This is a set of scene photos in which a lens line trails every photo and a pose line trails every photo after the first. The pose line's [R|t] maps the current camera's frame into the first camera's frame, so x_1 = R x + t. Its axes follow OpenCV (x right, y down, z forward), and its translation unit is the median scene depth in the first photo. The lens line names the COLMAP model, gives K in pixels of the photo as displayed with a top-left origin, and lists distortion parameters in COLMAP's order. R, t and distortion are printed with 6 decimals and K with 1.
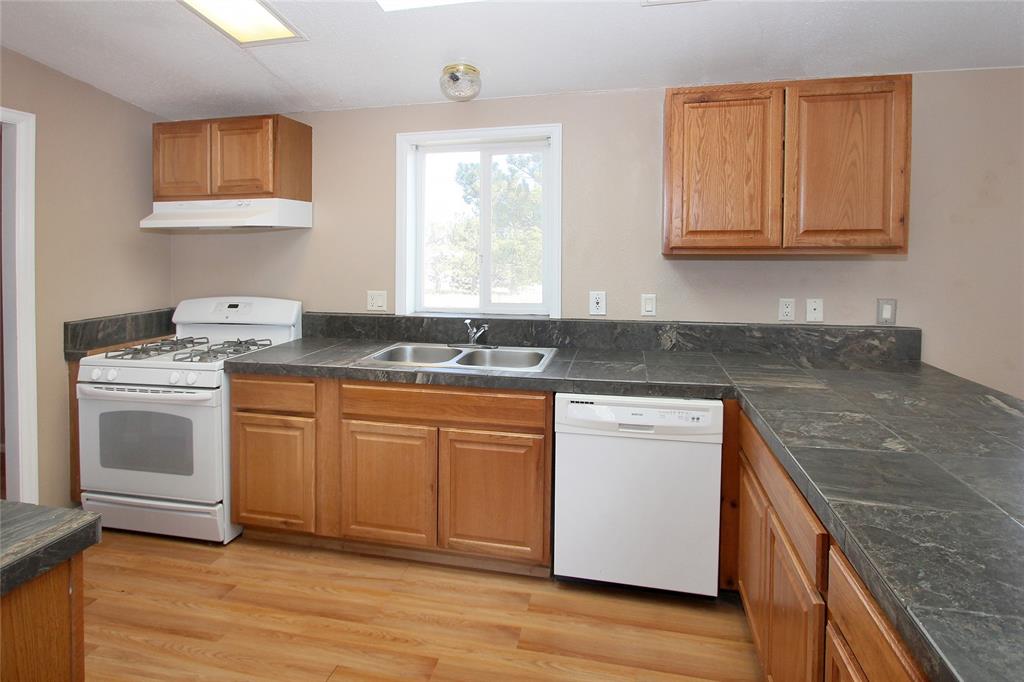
lens RADIAL K [[531.3, 0, 515.0], [0, 531.3, 250.9], [0, 0, 1]] dist [-0.008088, -0.000161]
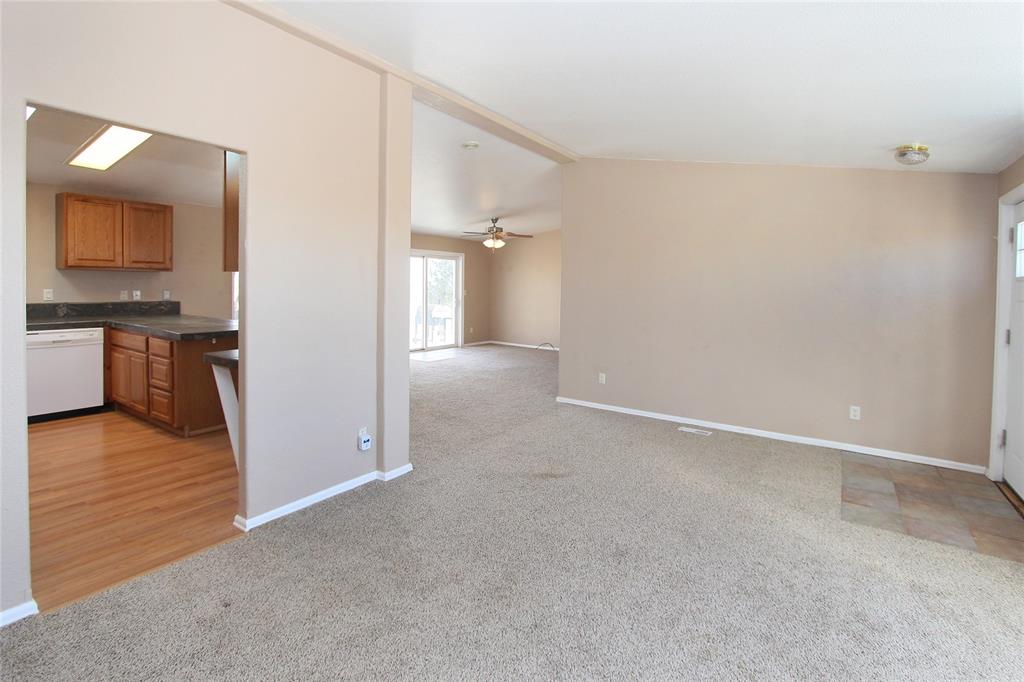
lens RADIAL K [[495.2, 0, 494.2], [0, 495.2, 321.0], [0, 0, 1]] dist [-0.018057, -0.000078]
pose [[0.383034, -0.056945, 0.921977, -0.850419], [-0.017221, 0.997484, 0.068763, 0.049491], [-0.923574, -0.042216, 0.381090, -1.315713]]
